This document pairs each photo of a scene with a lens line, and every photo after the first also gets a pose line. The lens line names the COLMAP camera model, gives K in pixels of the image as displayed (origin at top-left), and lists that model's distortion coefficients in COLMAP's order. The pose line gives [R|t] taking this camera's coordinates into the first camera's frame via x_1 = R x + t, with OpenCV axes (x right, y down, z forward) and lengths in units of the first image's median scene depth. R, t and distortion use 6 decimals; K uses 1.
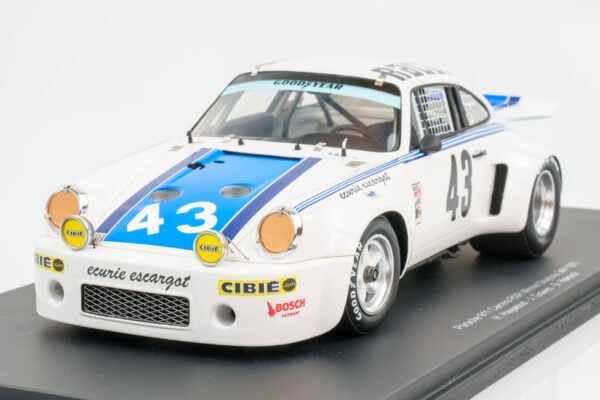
lens RADIAL K [[1657.5, 0, 300.0], [0, 1657.5, 200.0], [0, 0, 1]] dist [0.111121, 0.170309]
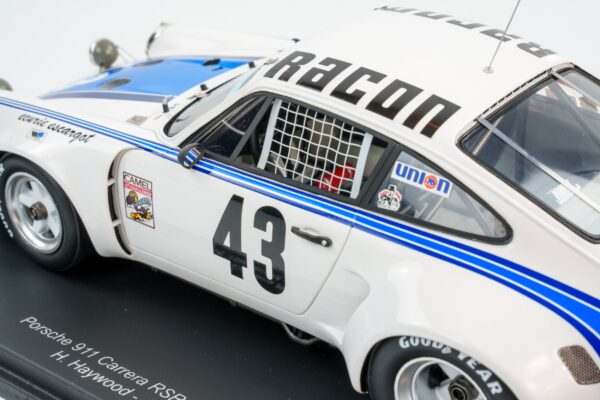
lens RADIAL K [[1159.1, 0, 300.0], [0, 1159.1, 200.0], [0, 0, 1]] dist [0.156074, 0.011833]
pose [[-0.186076, 0.458173, -0.869168, 0.558465], [-0.168333, 0.856672, 0.487624, -0.293095], [0.968008, 0.237045, -0.082281, 1.140943]]
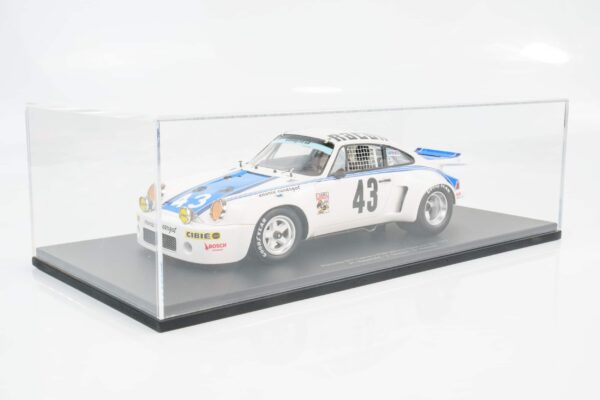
lens RADIAL K [[798.6, 0, 300.0], [0, 798.6, 200.0], [0, 0, 1]] dist [-0.104618, -0.004404]
pose [[0.917772, 0.068997, -0.391067, 0.426705], [-0.066488, 0.997587, 0.019970, -0.018521], [0.391501, 0.007673, 0.920146, 0.105203]]
